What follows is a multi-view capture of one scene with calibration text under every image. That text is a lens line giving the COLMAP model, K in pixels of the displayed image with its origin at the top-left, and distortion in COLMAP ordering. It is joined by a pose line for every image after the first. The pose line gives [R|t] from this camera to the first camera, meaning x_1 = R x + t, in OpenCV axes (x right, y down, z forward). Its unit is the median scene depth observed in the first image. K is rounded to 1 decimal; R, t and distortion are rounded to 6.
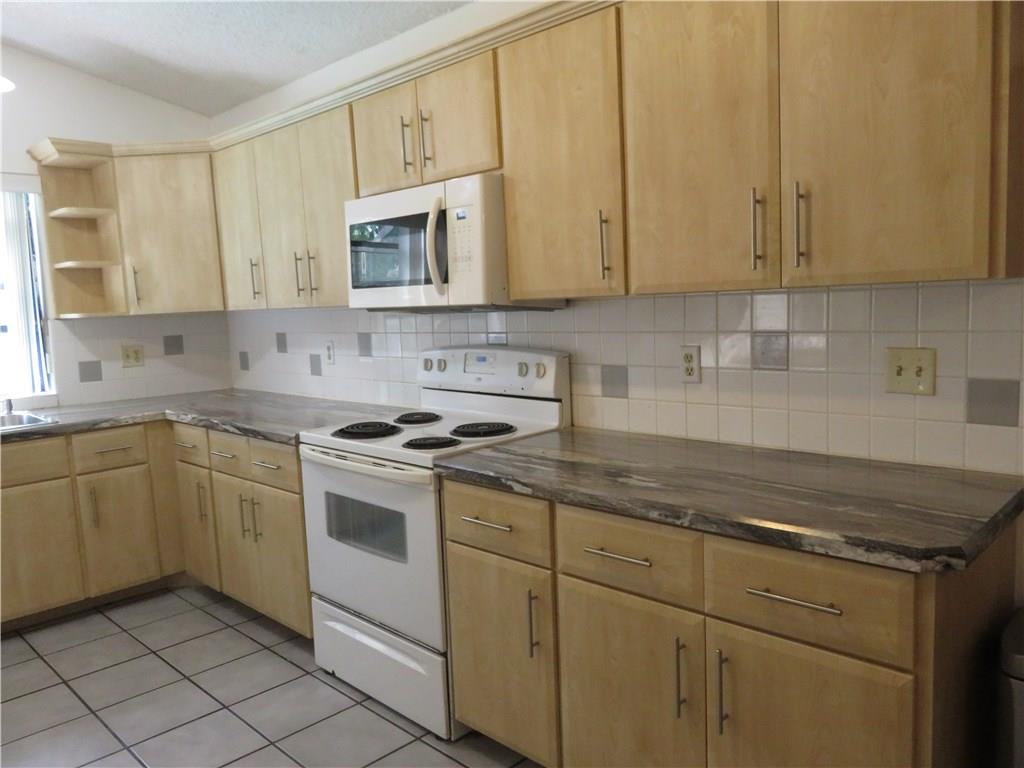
lens RADIAL K [[767.6, 0, 509.8], [0, 767.6, 384.2], [0, 0, 1]] dist [-0.001054, 0.000974]
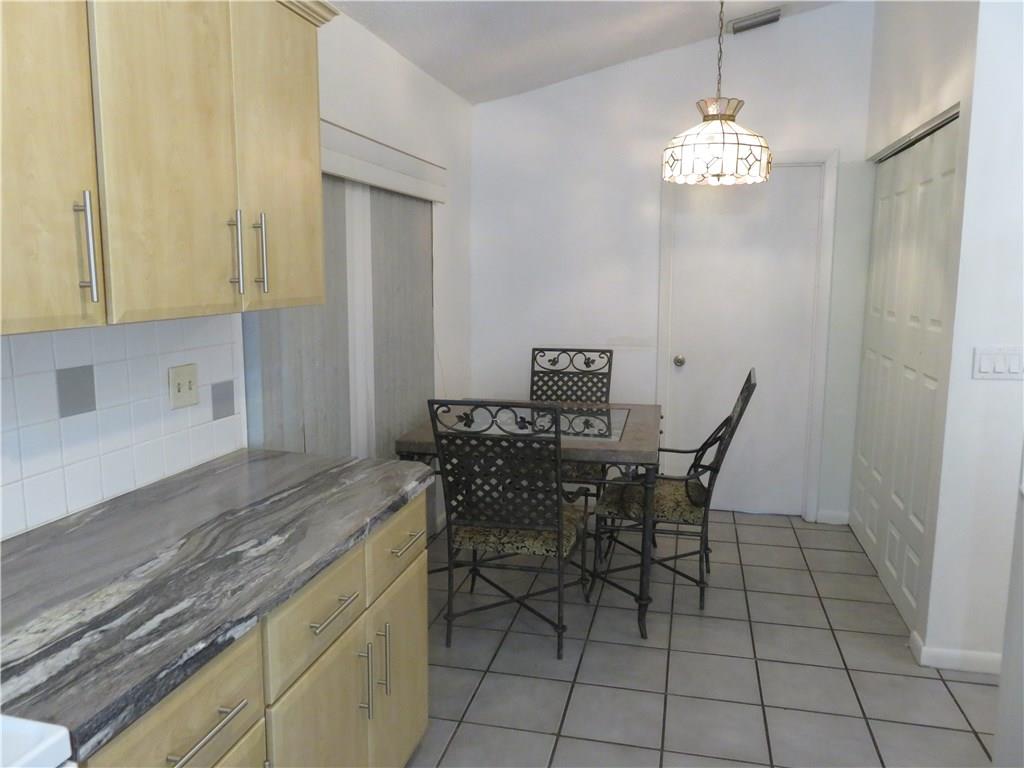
lens RADIAL K [[767.6, 0, 509.8], [0, 767.6, 384.2], [0, 0, 1]] dist [-0.001054, 0.000974]
pose [[-0.516831, -0.087504, 0.851604, -0.658866], [0.110964, 0.979523, 0.167991, -0.153765], [-0.848866, 0.181321, -0.496538, 1.146482]]
